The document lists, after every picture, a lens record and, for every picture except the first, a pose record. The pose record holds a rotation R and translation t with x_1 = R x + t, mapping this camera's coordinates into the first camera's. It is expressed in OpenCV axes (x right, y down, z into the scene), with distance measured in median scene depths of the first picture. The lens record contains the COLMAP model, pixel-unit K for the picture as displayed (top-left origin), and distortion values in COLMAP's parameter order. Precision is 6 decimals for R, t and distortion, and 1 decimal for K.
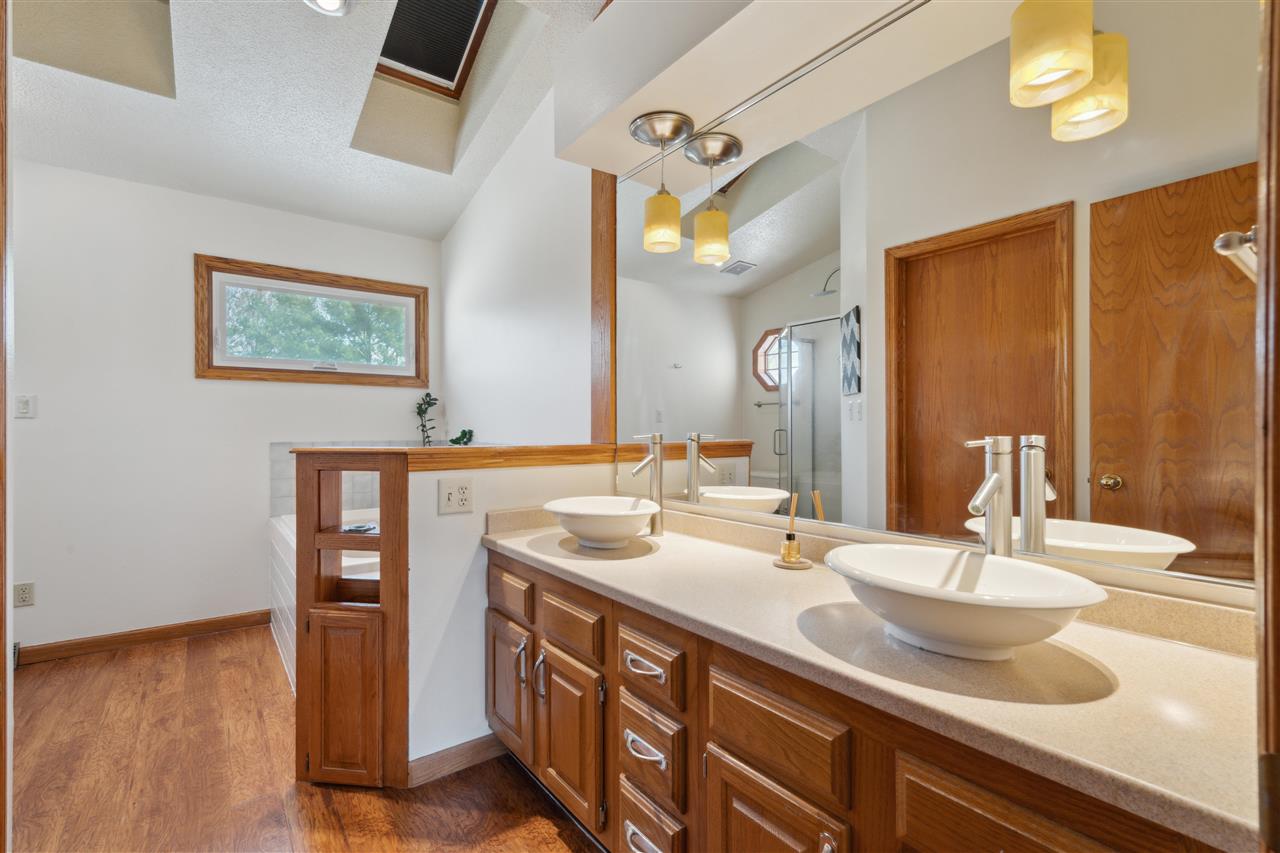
lens RADIAL K [[582.2, 0, 638.1], [0, 582.2, 428.1], [0, 0, 1]] dist [0.001566, 0.000330]
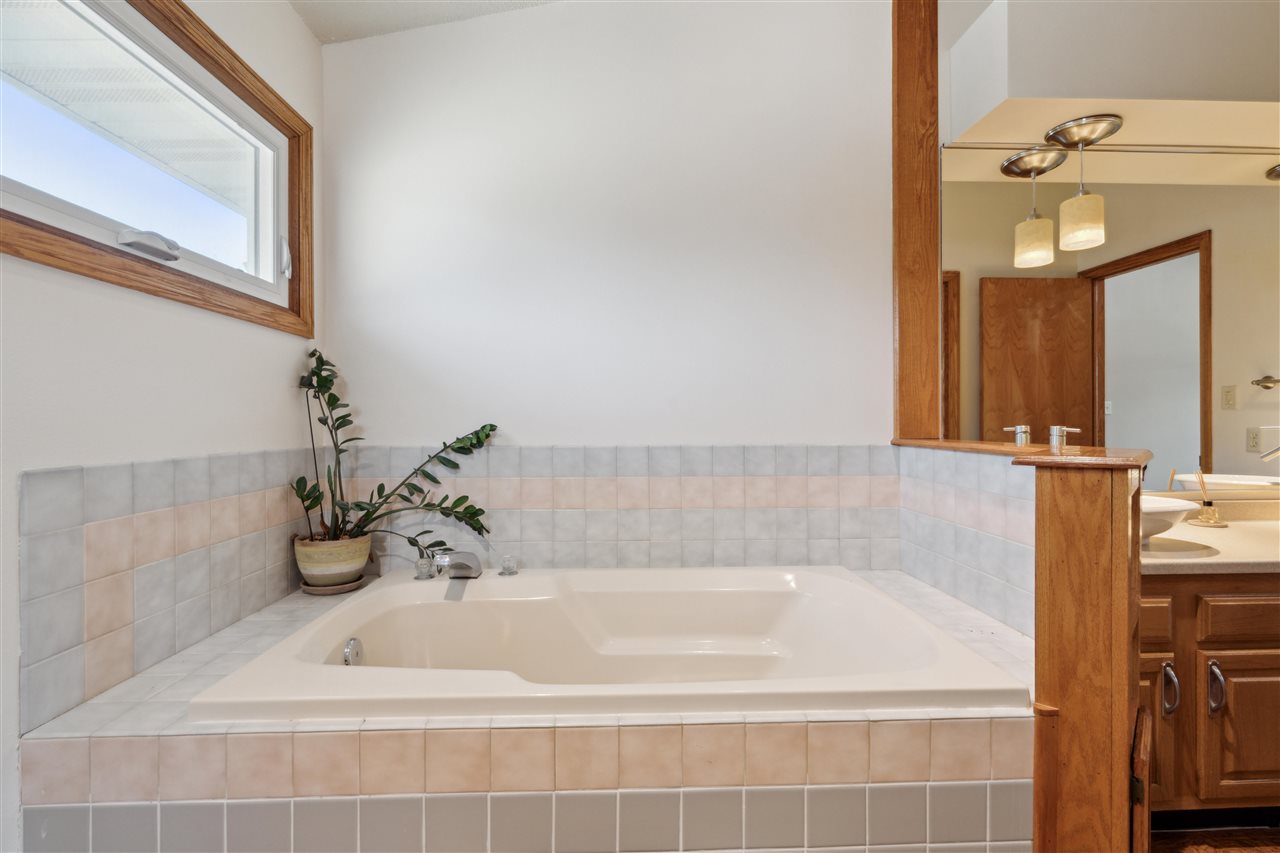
lens RADIAL K [[582.2, 0, 640.8], [0, 582.2, 421.3], [0, 0, 1]] dist [0.001566, 0.000330]
pose [[0.566152, 0.002587, 0.824297, -0.603407], [0.004898, 0.999967, -0.006502, 0.003698], [-0.824286, 0.007718, 0.566120, 0.513565]]
